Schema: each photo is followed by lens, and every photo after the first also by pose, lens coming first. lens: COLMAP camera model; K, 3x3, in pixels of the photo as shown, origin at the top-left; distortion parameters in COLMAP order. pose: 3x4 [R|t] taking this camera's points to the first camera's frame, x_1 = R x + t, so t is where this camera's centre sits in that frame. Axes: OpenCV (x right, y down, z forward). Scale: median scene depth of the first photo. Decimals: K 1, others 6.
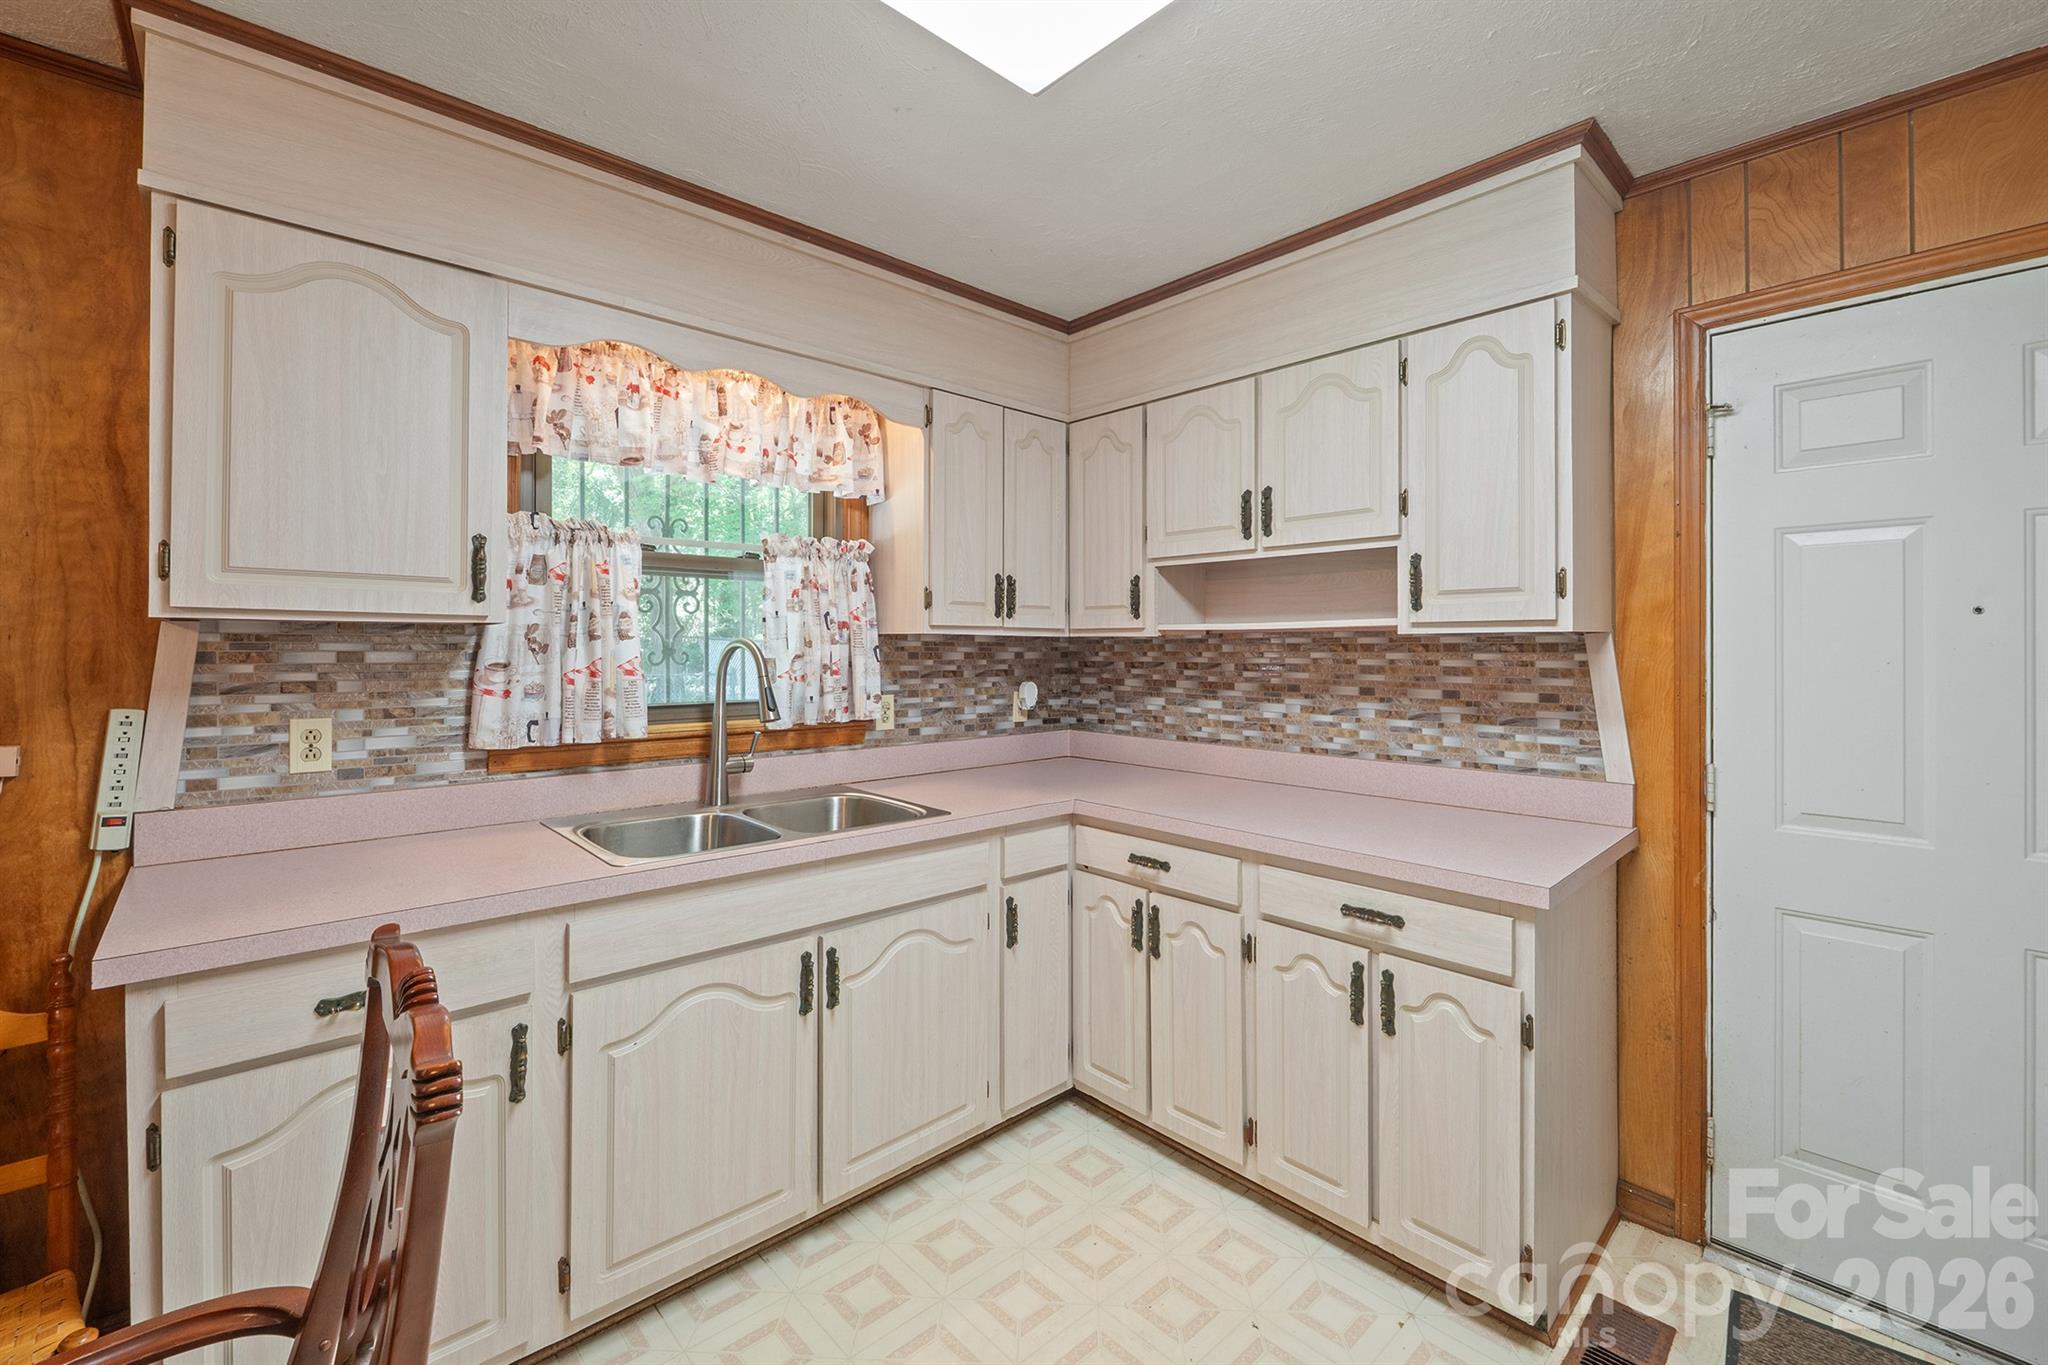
lens RADIAL K [[865.1, 0, 1028.0], [0, 865.1, 645.7], [0, 0, 1]] dist [-0.005442, -0.001283]
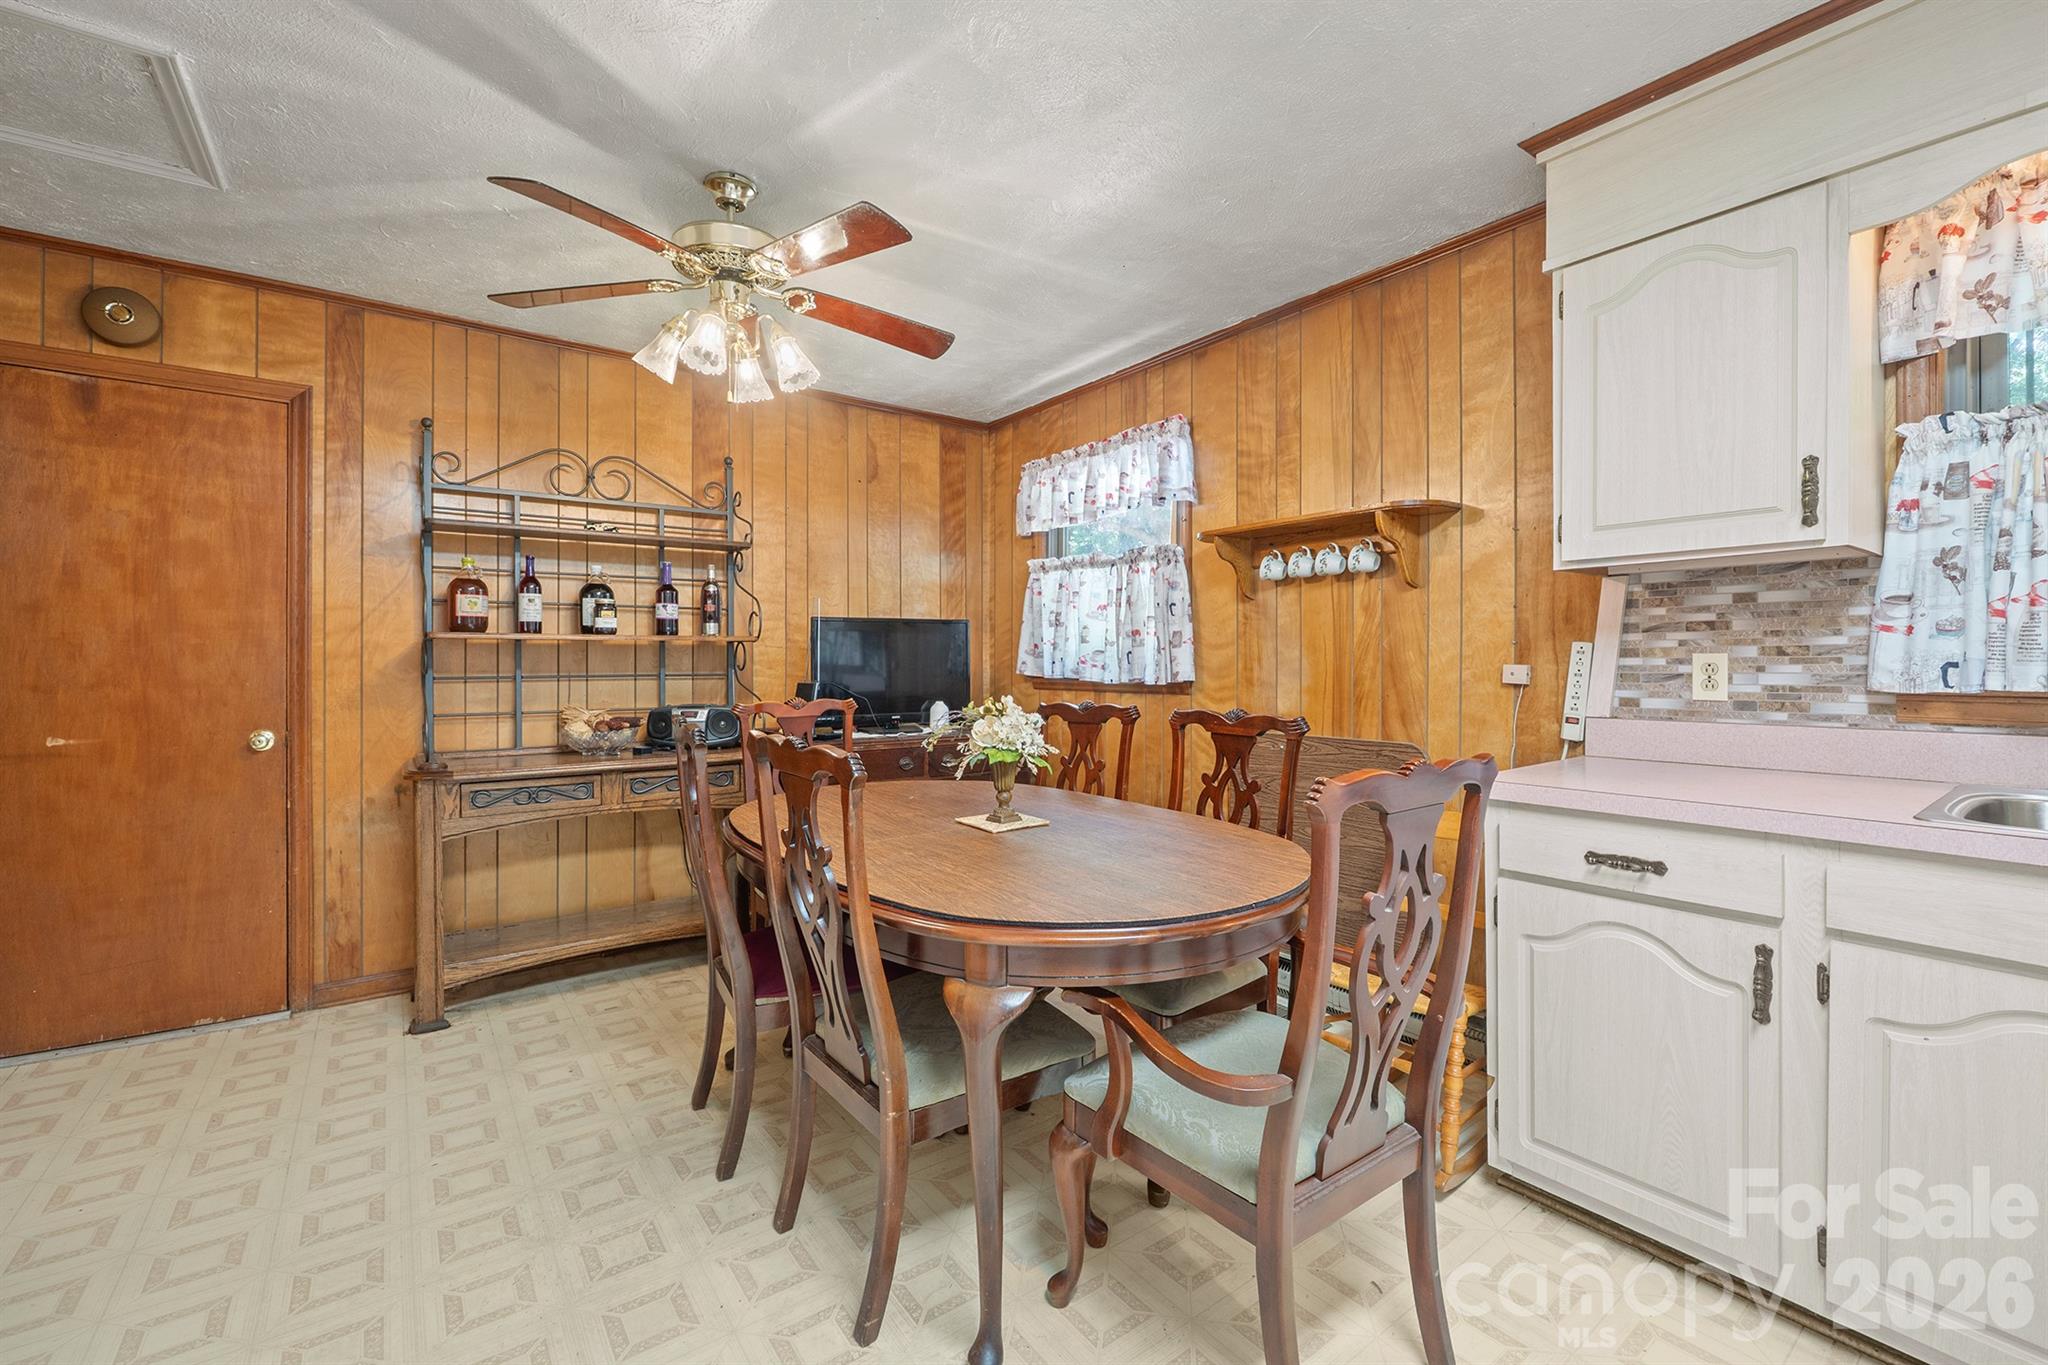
lens RADIAL K [[865.1, 0, 1020.4], [0, 865.1, 670.9], [0, 0, 1]] dist [-0.005442, -0.001283]
pose [[-0.119126, 0.002454, -0.992876, 0.370625], [0.003139, 0.999993, 0.002095, 0.093216], [0.992874, -0.002867, -0.119133, 0.209773]]
